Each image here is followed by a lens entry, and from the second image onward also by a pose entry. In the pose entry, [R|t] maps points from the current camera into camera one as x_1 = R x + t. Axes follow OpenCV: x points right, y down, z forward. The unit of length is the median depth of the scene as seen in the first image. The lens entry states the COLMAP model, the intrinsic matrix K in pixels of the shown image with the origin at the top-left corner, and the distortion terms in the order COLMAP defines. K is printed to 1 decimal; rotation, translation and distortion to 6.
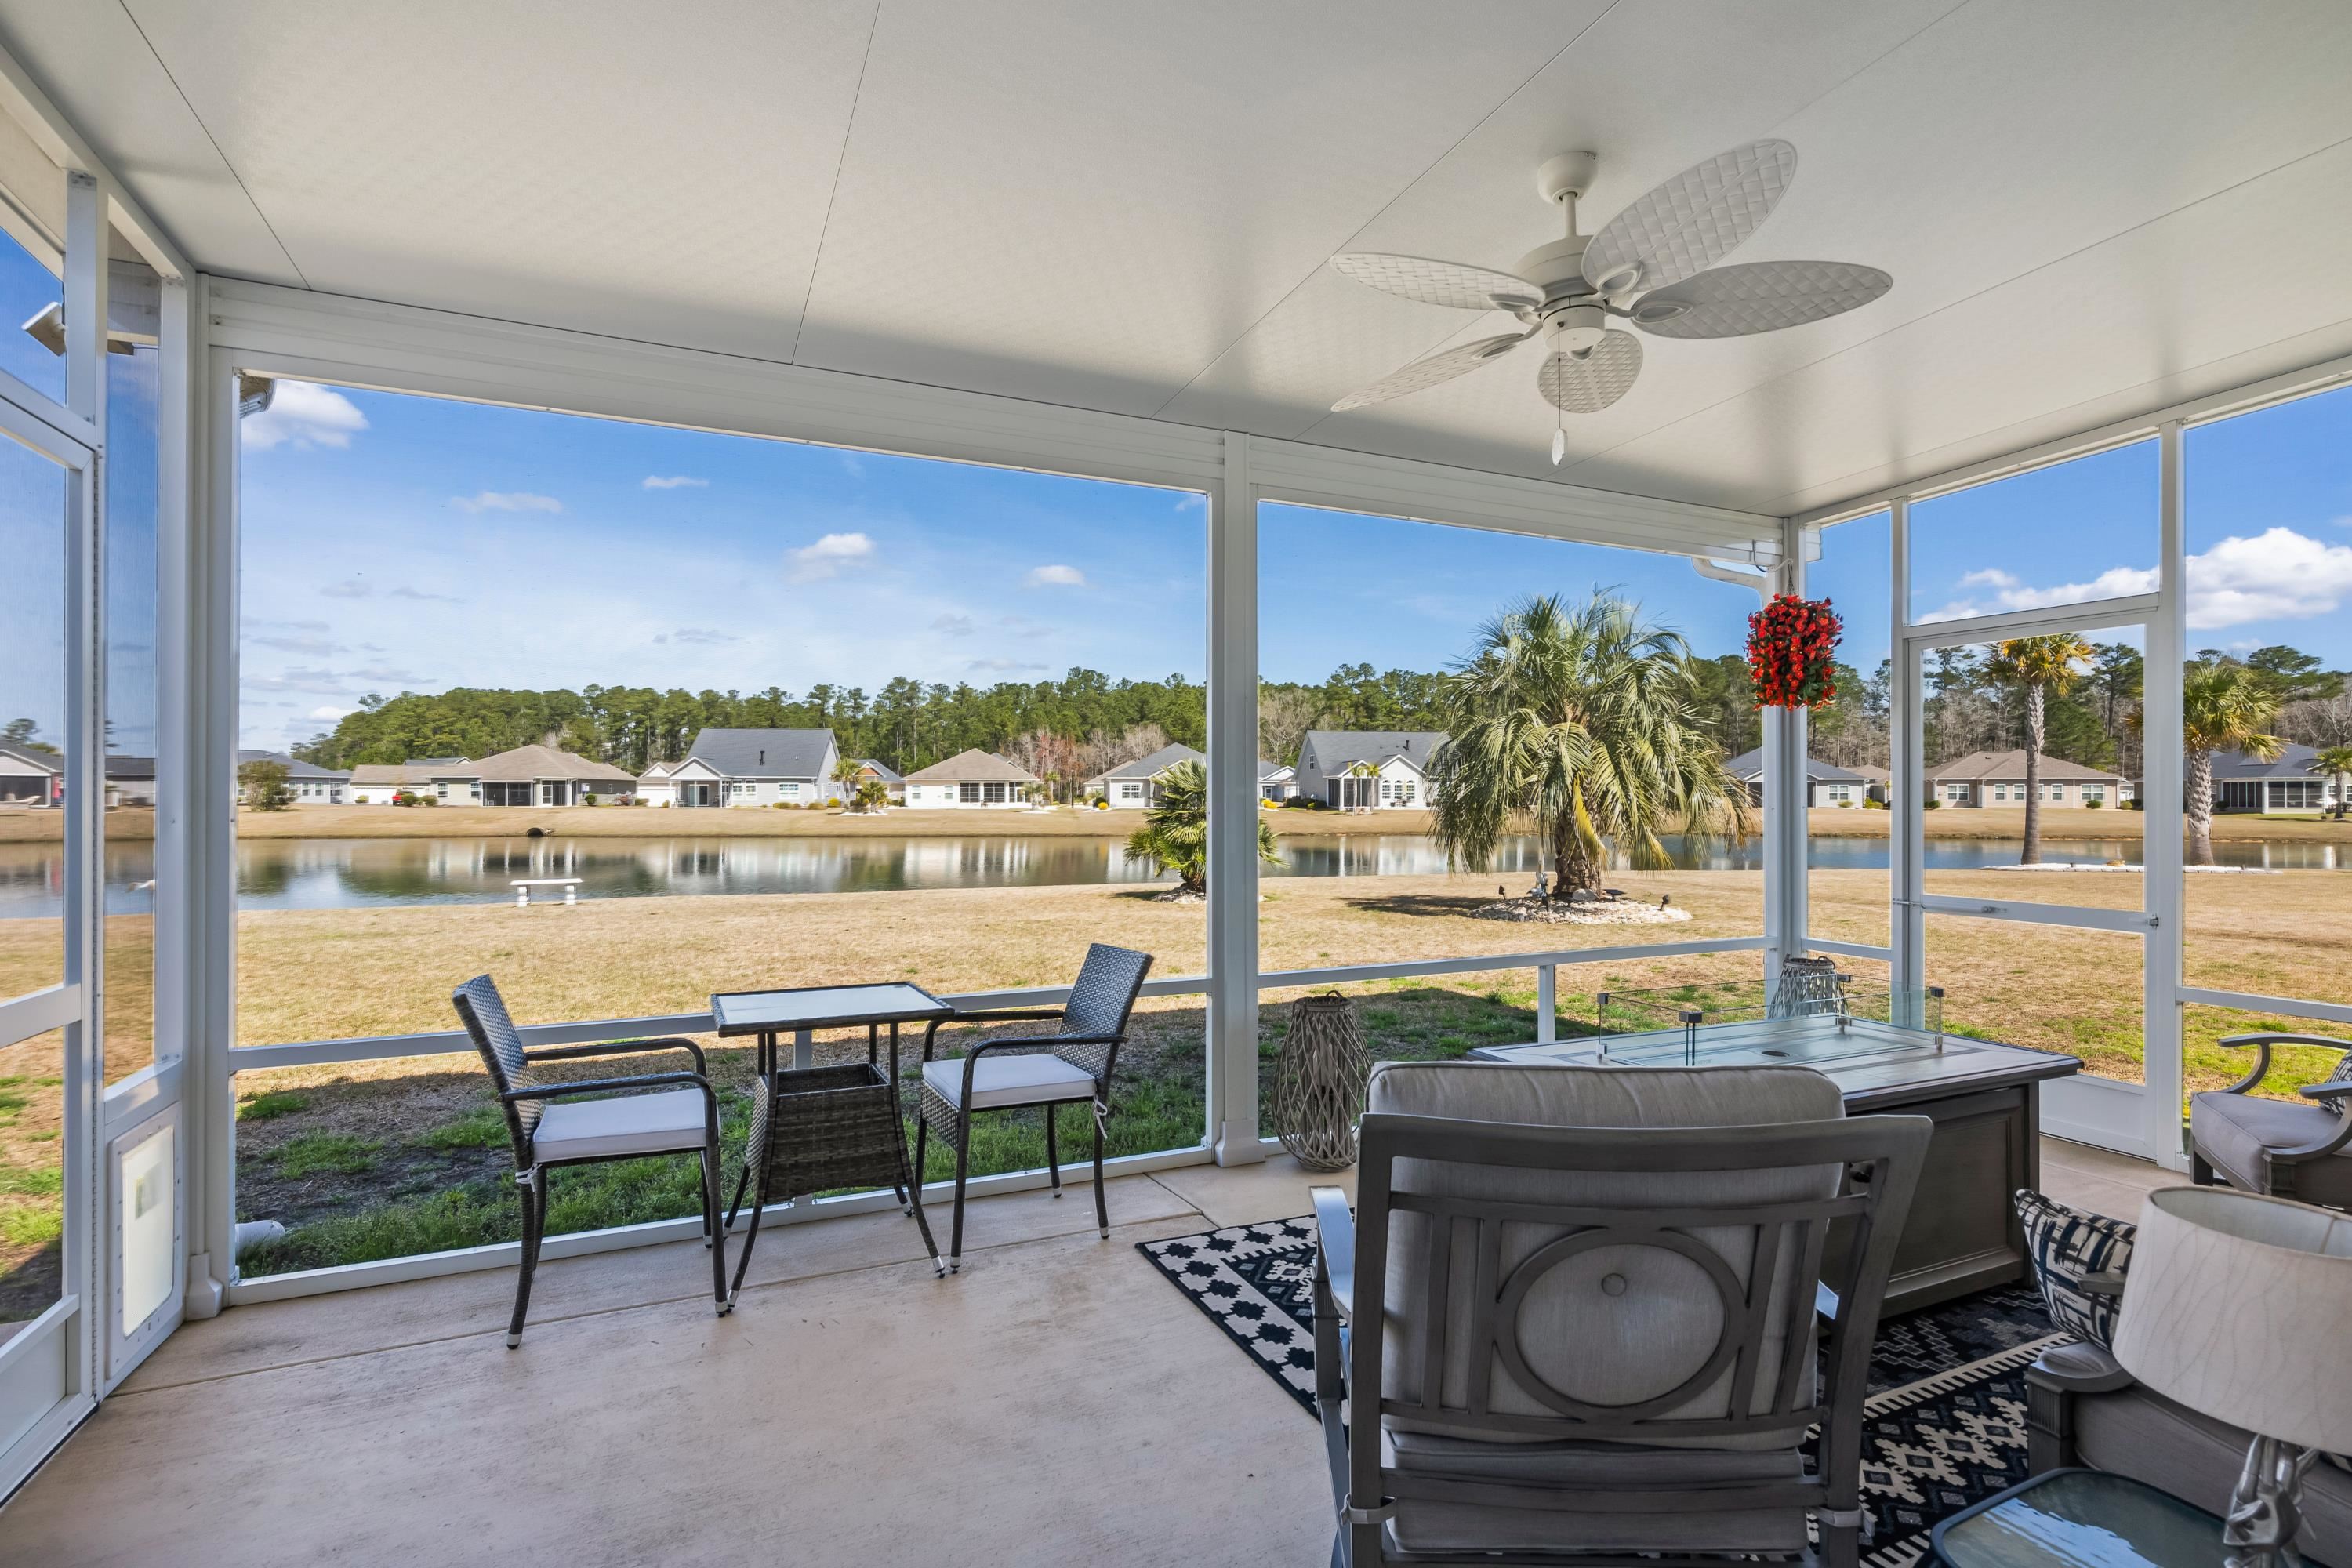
lens RADIAL K [[1108.4, 0, 1164.7], [0, 1108.4, 791.6], [0, 0, 1]] dist [-0.001915, 0.000843]
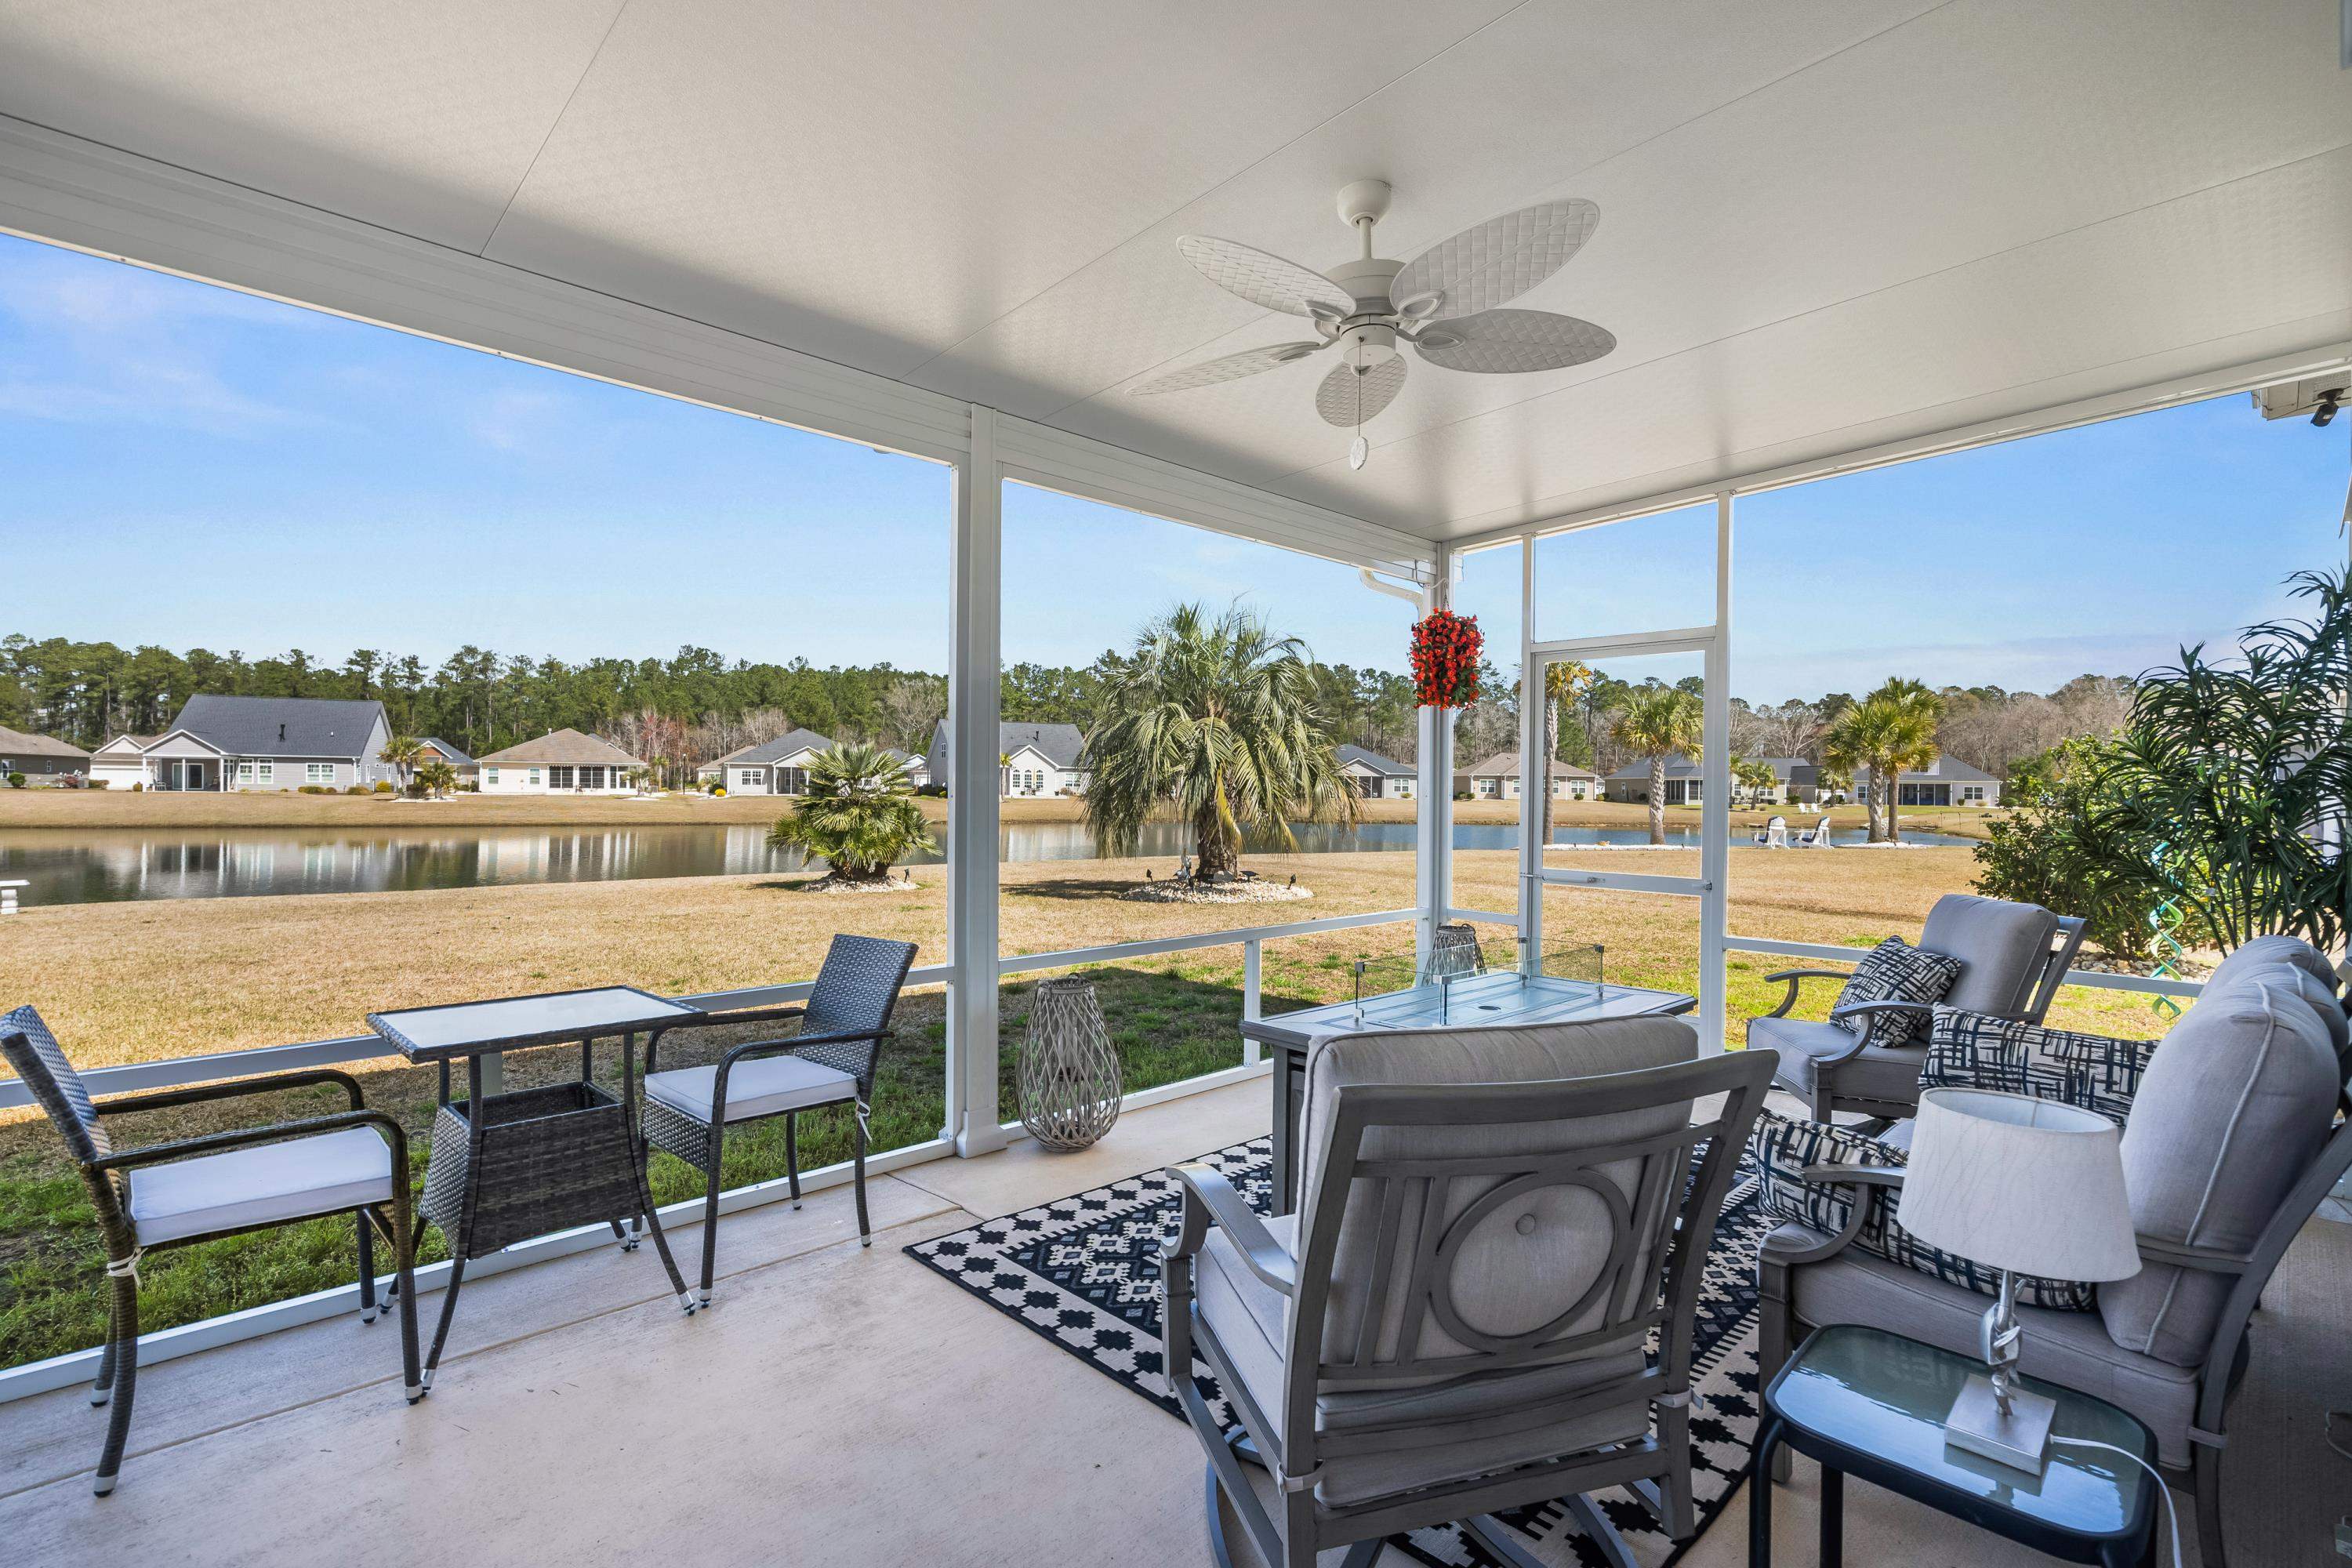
lens RADIAL K [[1084.9, 0, 1169.4], [0, 1084.9, 789.8], [0, 0, 1]] dist [-0.001448, 0.000947]
pose [[0.942526, 0.007533, 0.334047, -0.004230], [-0.010354, 0.999924, 0.006665, 0.000237], [-0.333971, -0.009741, 0.942533, 0.001755]]
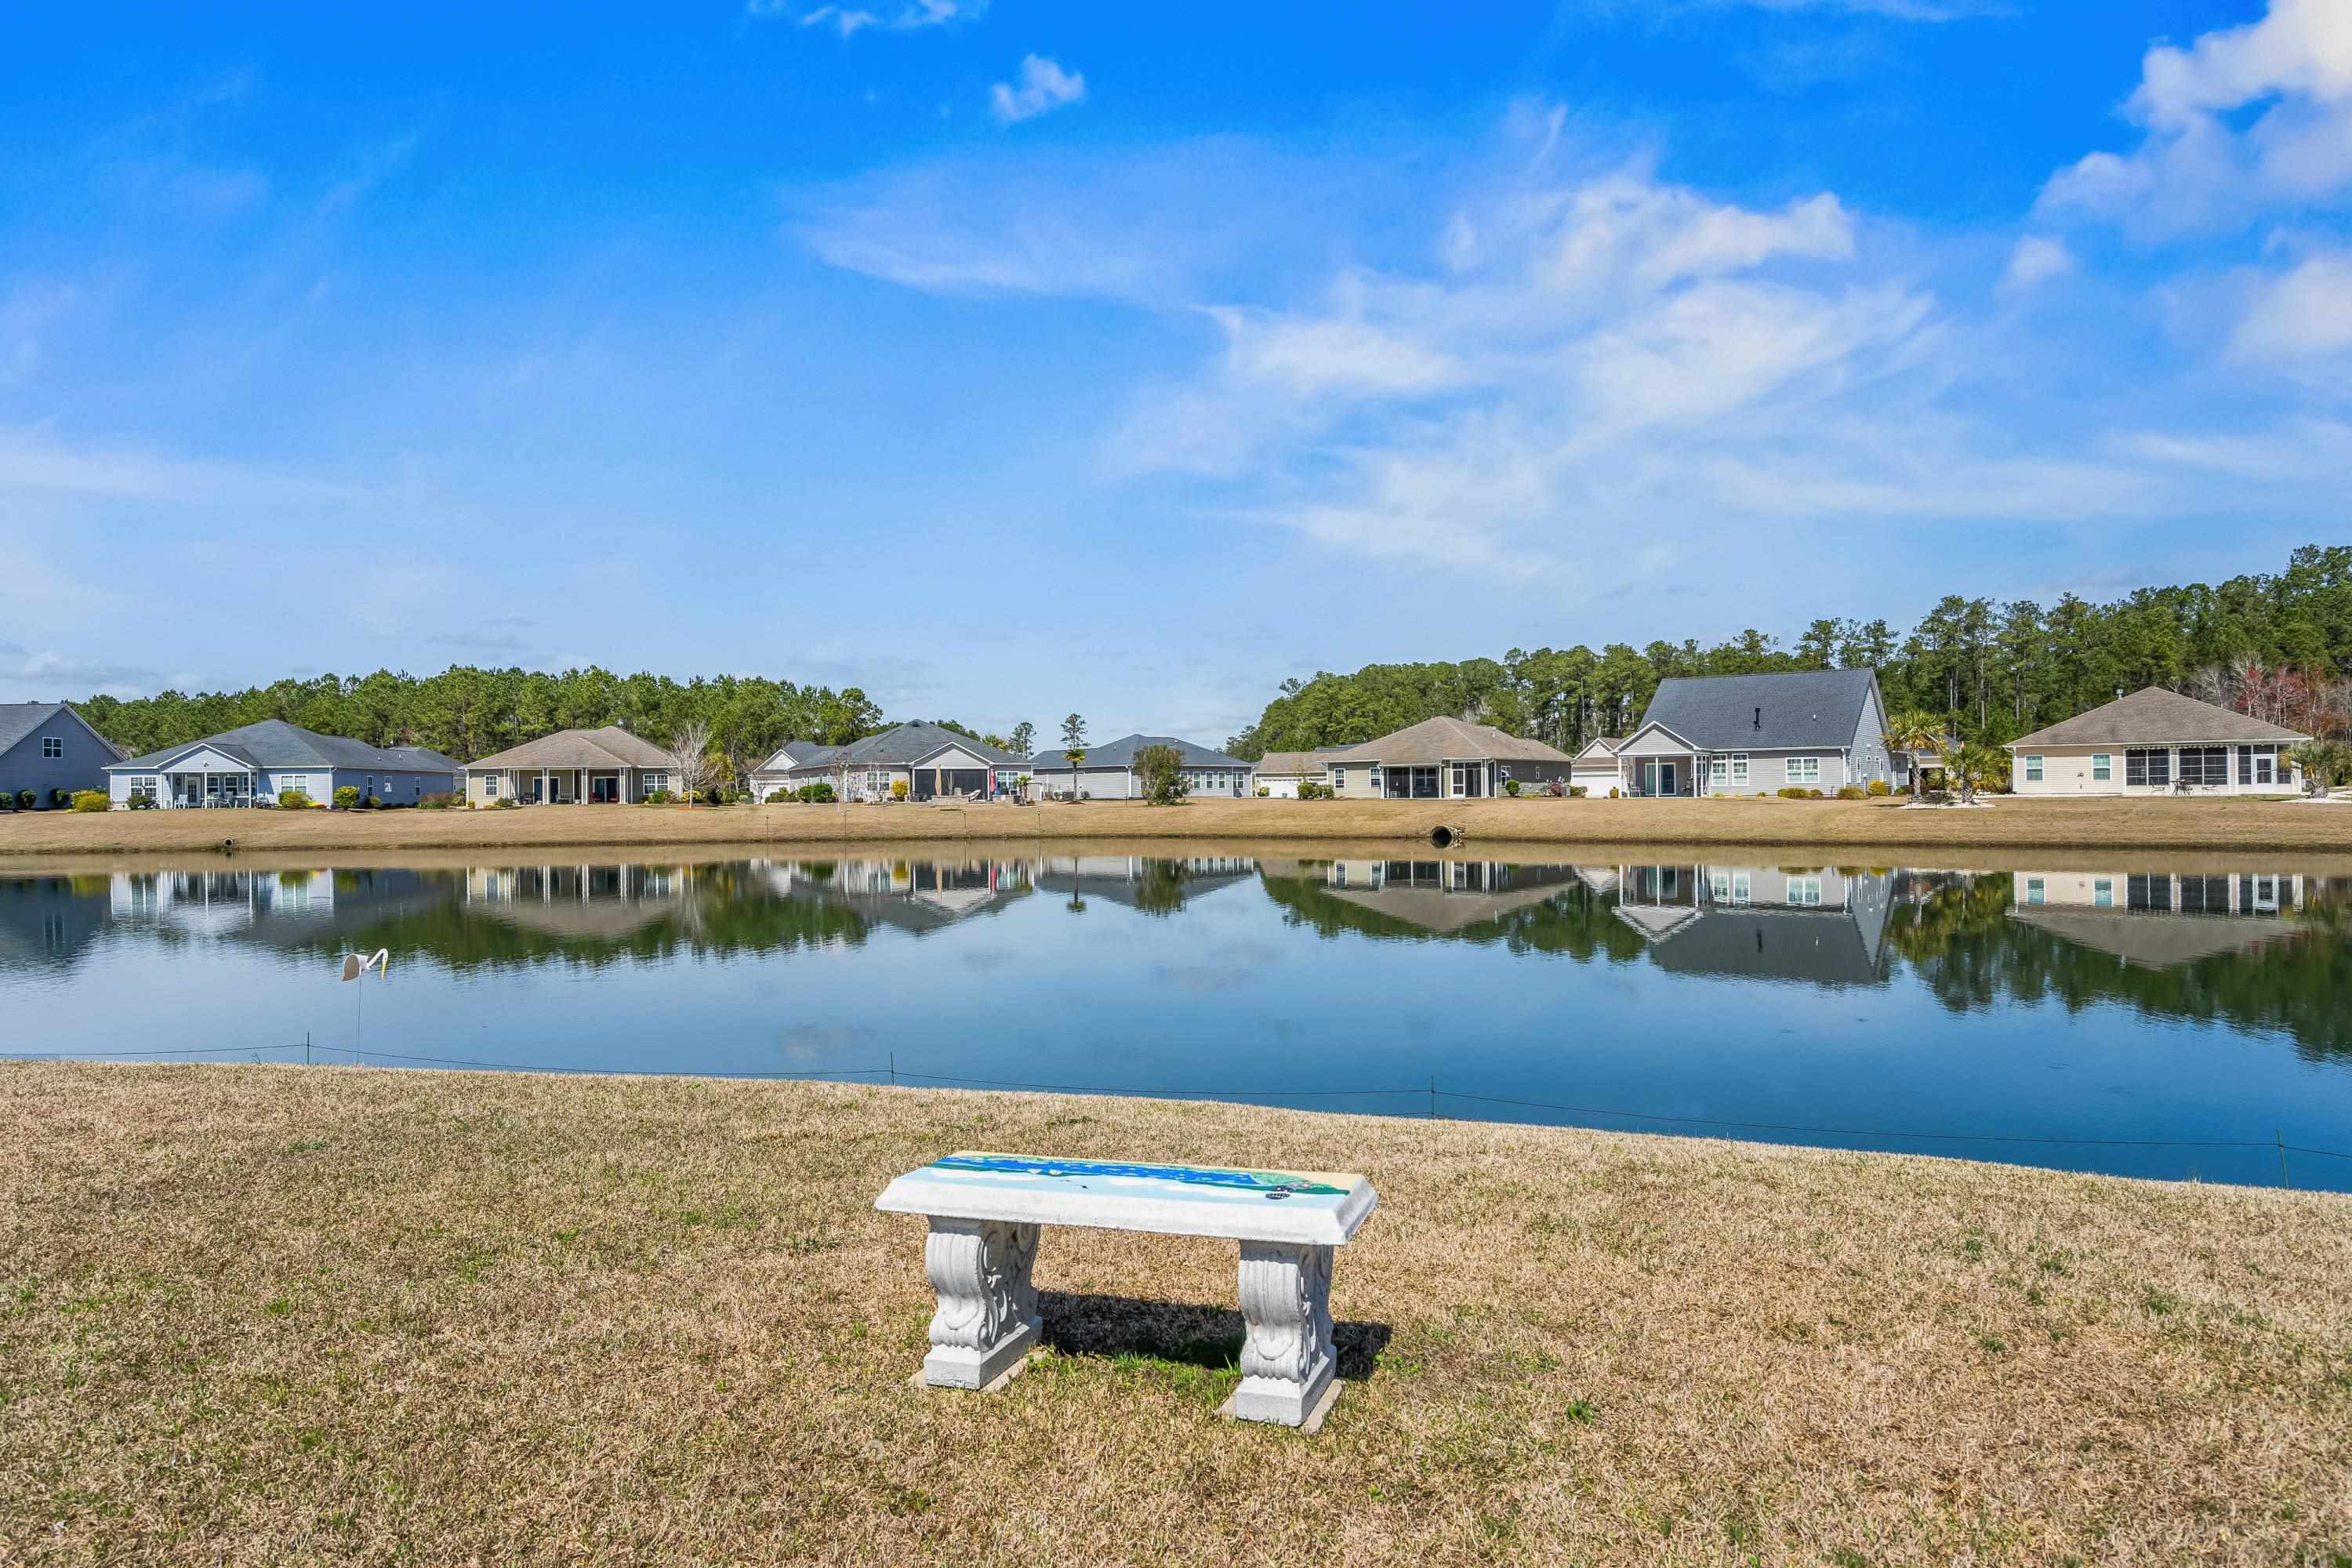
lens RADIAL K [[1417.9, 0, 1176.0], [0, 1417.9, 784.0], [0, 0, 1]] dist [0.004356, 0.000701]
pose [[0.756322, -0.014243, -0.654044, -0.084312], [0.014193, 0.999885, -0.005362, 0.006563], [0.654045, -0.005228, 0.756437, 0.167014]]
